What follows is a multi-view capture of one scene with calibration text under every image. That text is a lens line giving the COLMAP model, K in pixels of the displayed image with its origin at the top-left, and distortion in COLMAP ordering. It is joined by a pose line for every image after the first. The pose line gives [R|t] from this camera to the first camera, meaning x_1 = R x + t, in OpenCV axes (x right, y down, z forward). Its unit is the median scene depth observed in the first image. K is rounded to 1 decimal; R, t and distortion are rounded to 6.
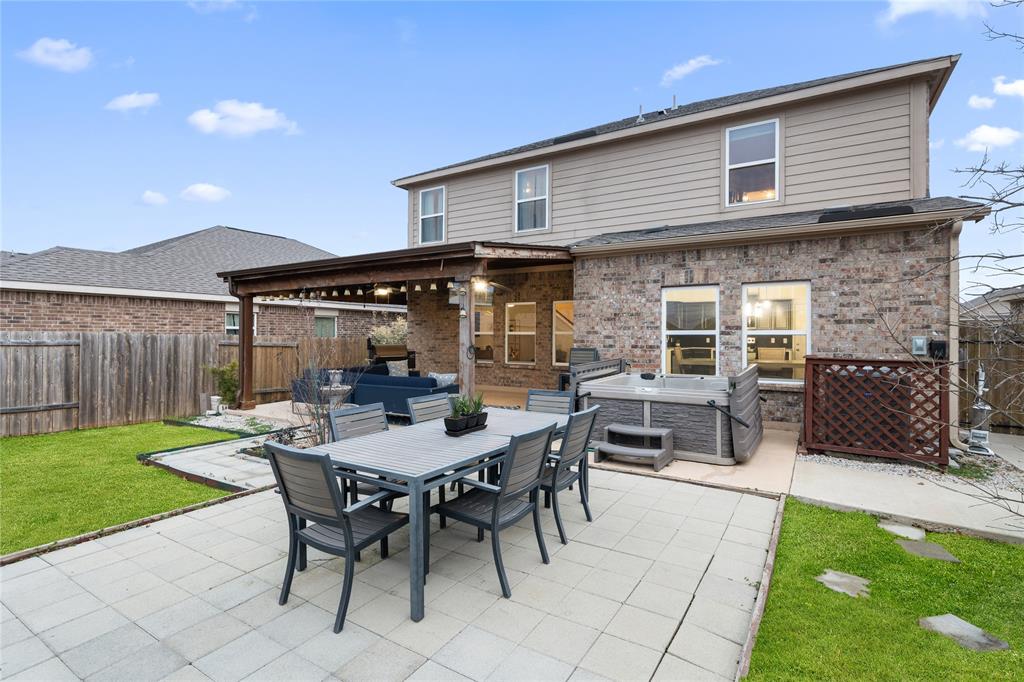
lens RADIAL K [[490.7, 0, 514.8], [0, 490.7, 335.3], [0, 0, 1]] dist [0.002570, -0.000144]
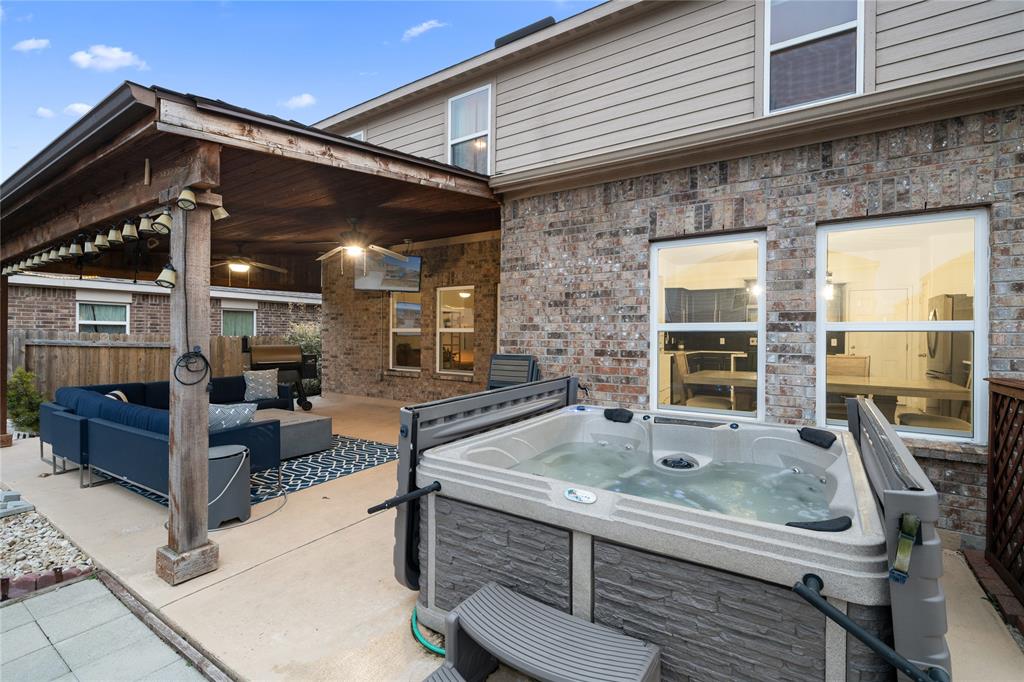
lens RADIAL K [[460.0, 0, 509.8], [0, 460.0, 338.6], [0, 0, 1]] dist [-0.000026, 0.000484]
pose [[0.999371, 0.002603, -0.035368, 0.161801], [-0.002321, 0.999965, 0.008022, 0.003168], [0.035387, -0.007935, 0.999342, 0.486866]]
